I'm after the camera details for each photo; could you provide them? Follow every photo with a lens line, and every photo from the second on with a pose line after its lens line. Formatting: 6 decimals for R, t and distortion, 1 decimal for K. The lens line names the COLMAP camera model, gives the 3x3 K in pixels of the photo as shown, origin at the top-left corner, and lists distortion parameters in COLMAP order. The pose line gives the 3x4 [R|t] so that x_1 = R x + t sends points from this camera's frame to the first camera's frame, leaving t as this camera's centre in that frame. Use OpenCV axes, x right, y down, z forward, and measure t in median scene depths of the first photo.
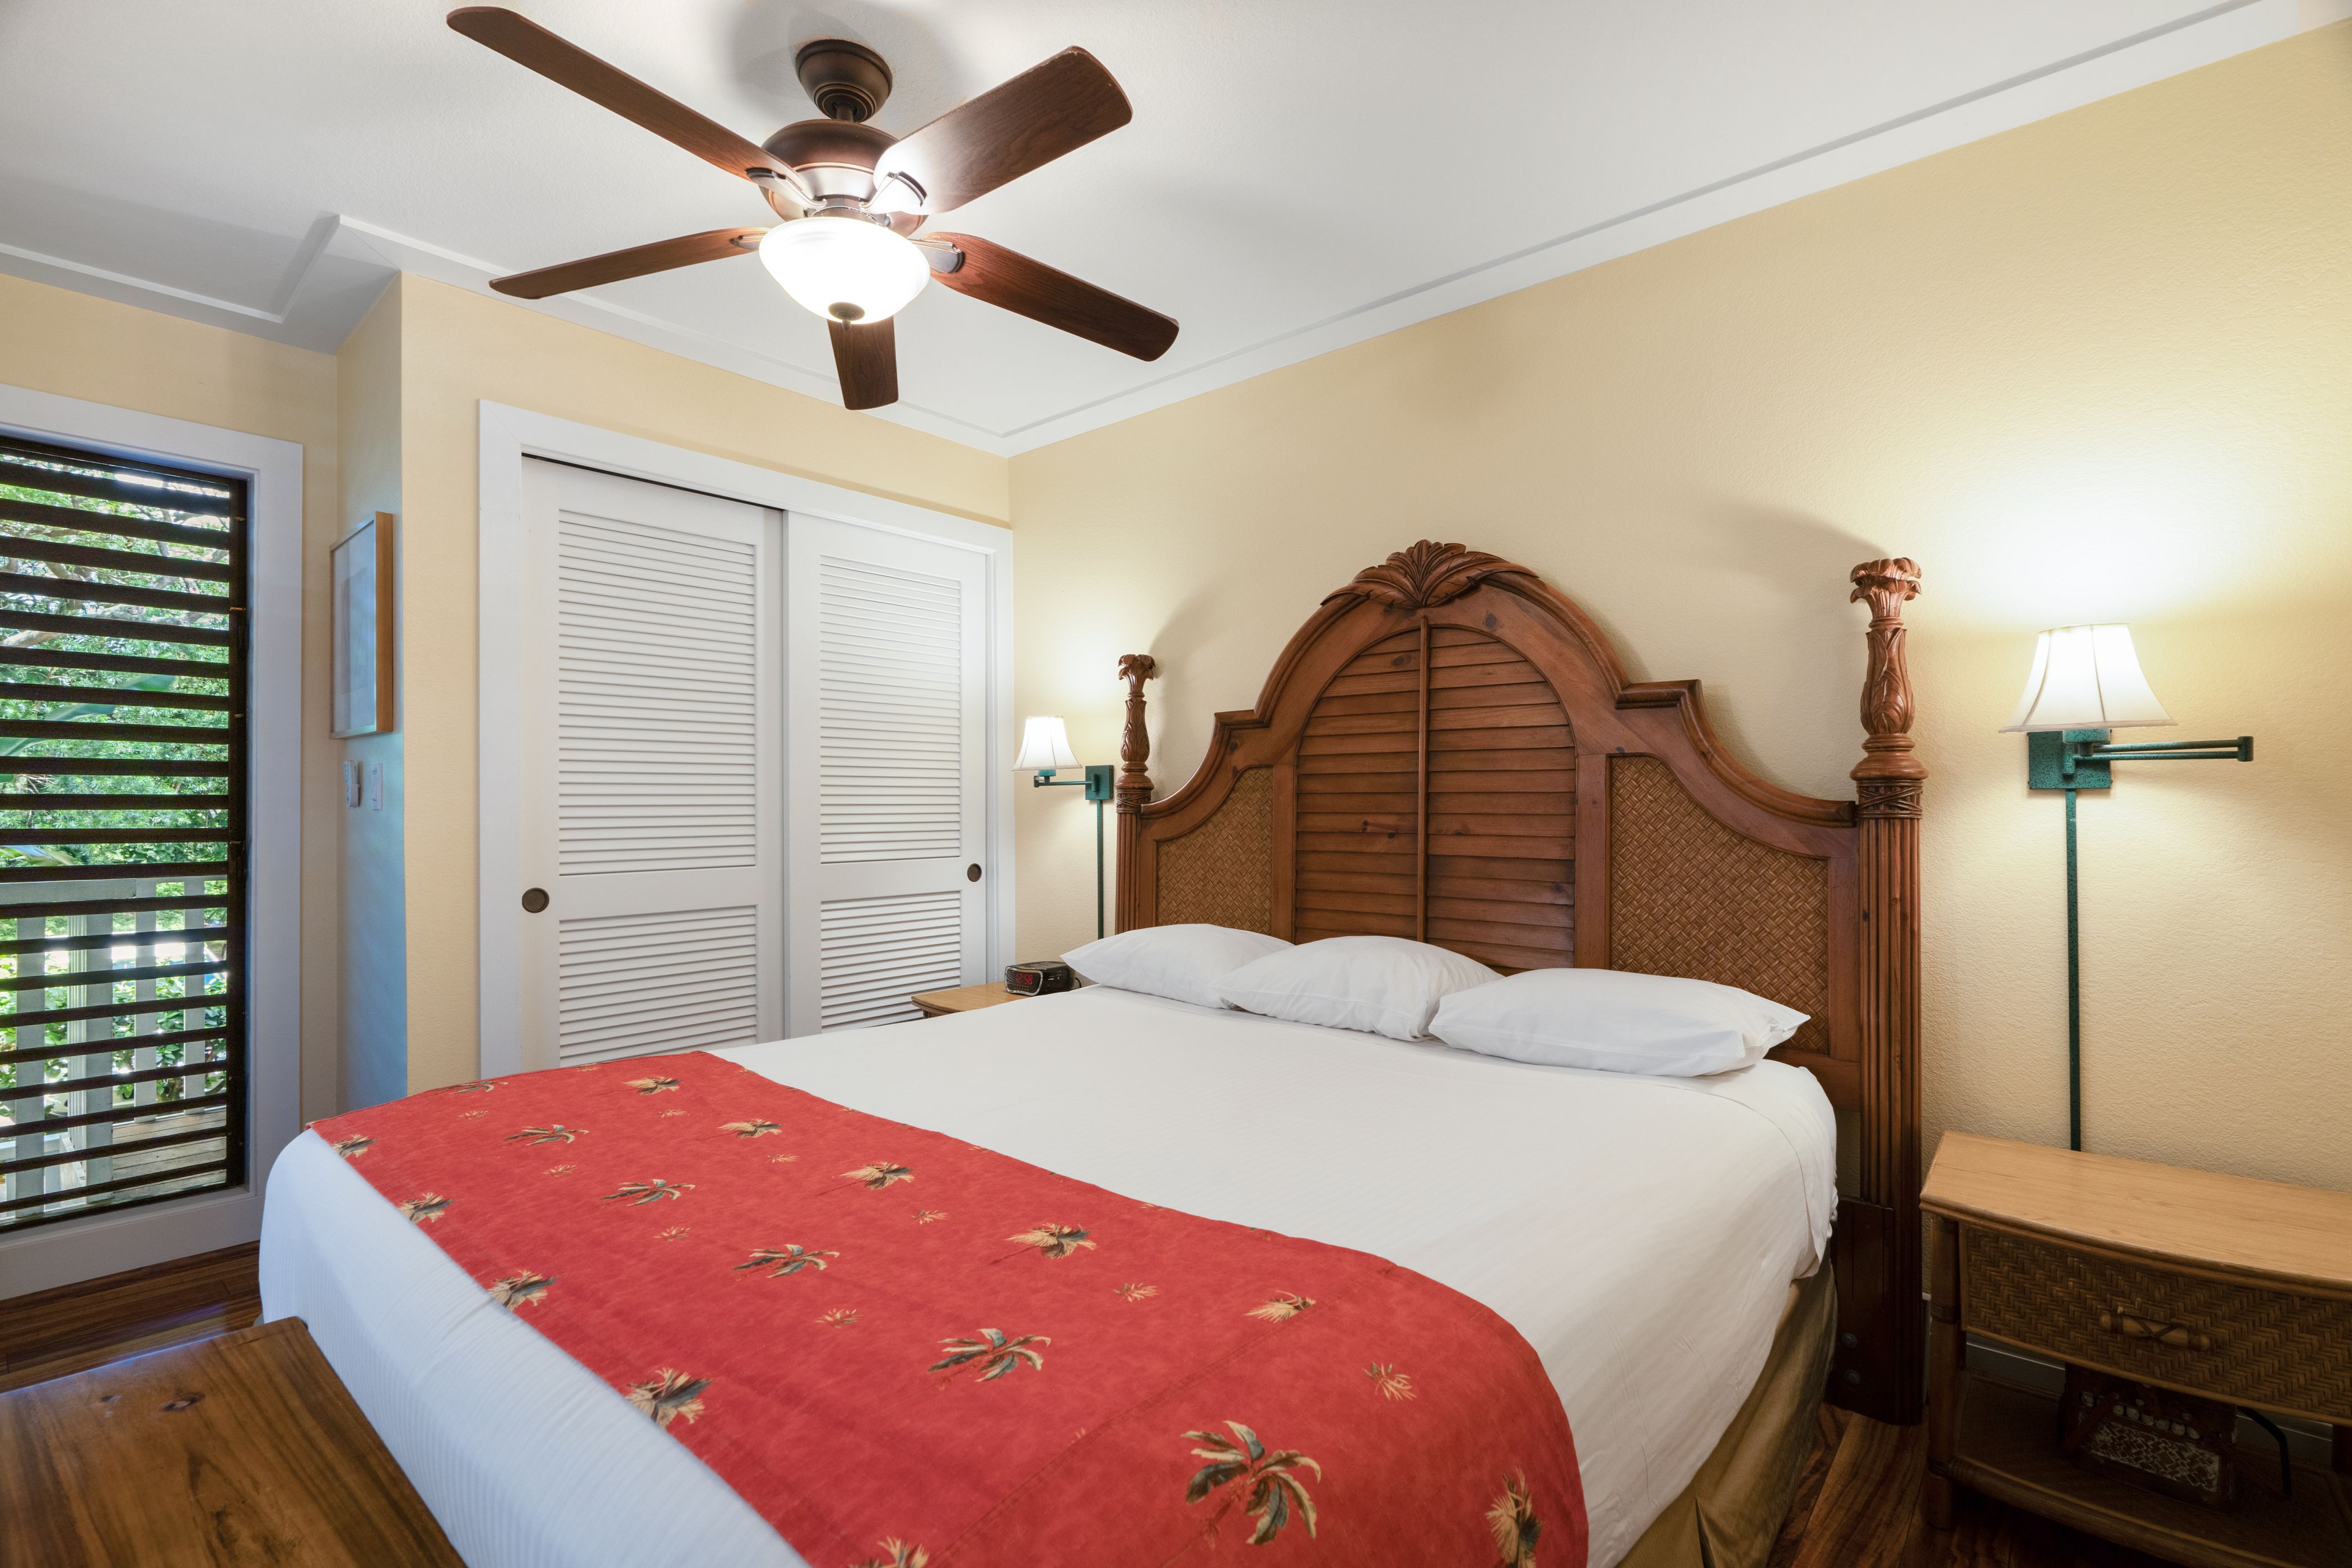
lens RADIAL K [[1081.1, 0, 1175.8], [0, 1081.1, 794.7], [0, 0, 1]] dist [-0.004143, 0.000813]
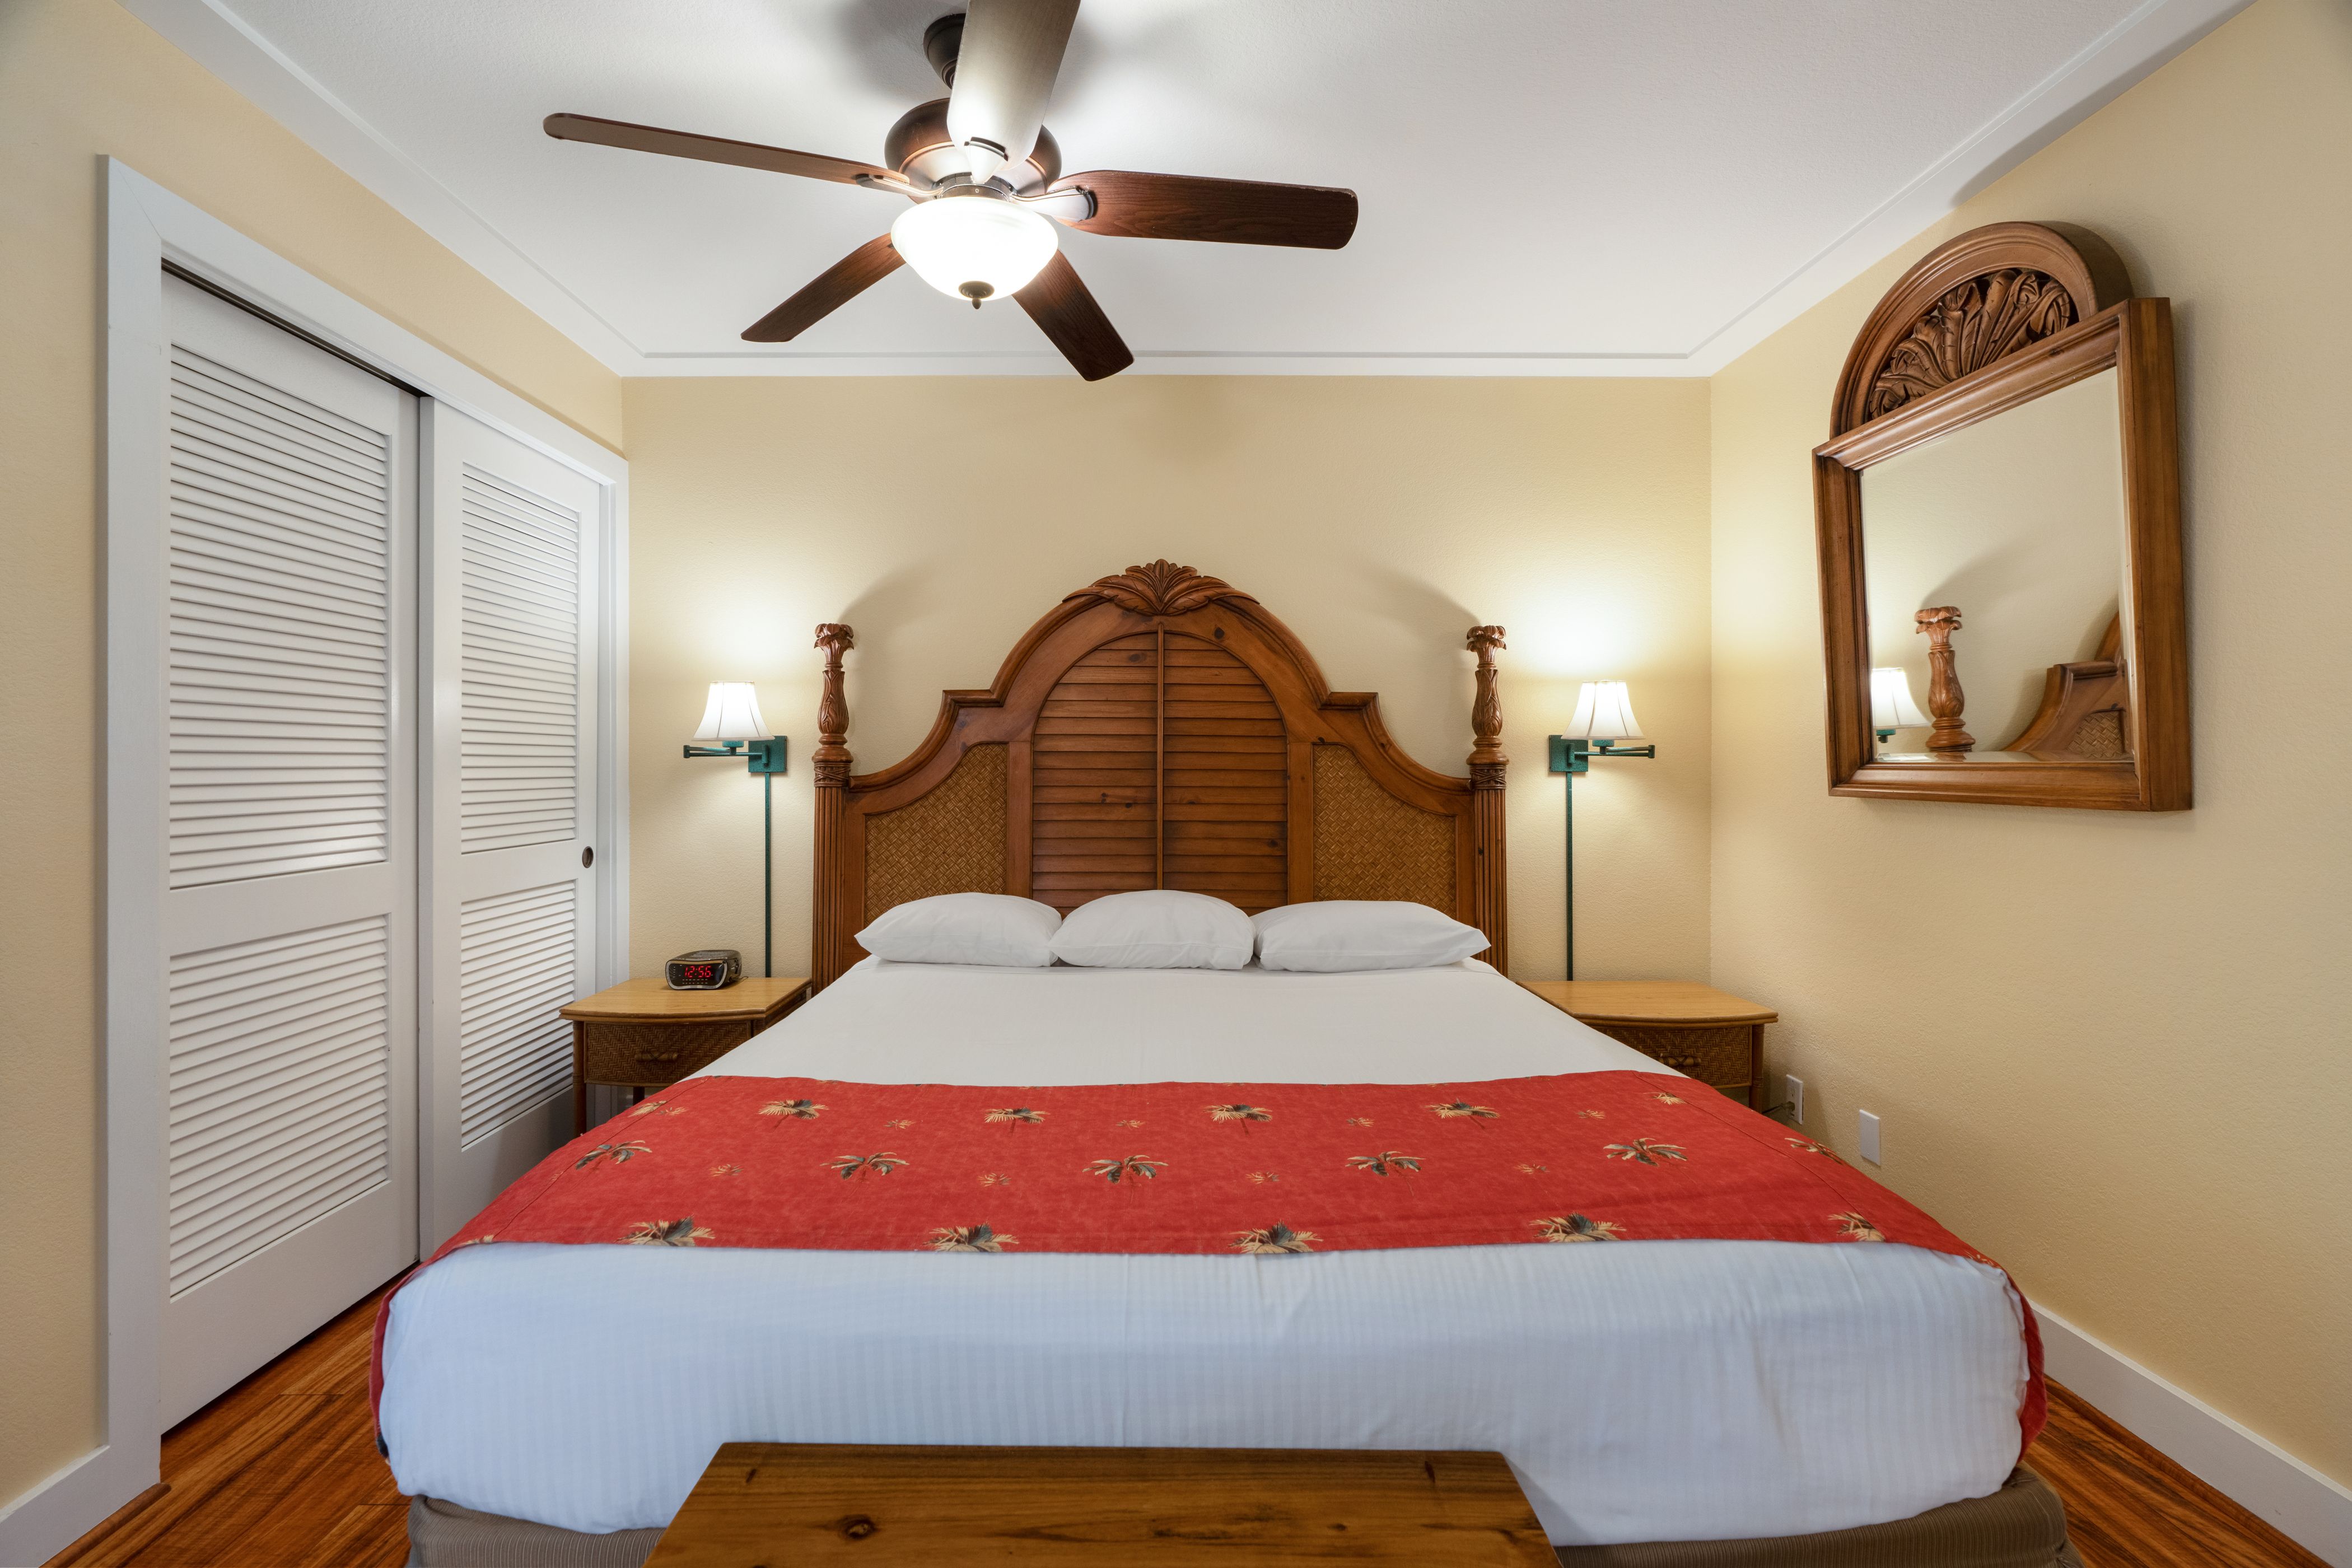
lens RADIAL K [[1082.7, 0, 1139.8], [0, 1082.7, 758.2], [0, 0, 1]] dist [-0.008395, 0.001059]
pose [[0.753865, 0.008874, 0.656969, -0.608920], [-0.010171, 0.999947, -0.001835, -0.012291], [-0.656950, -0.005299, 0.753915, 0.110748]]
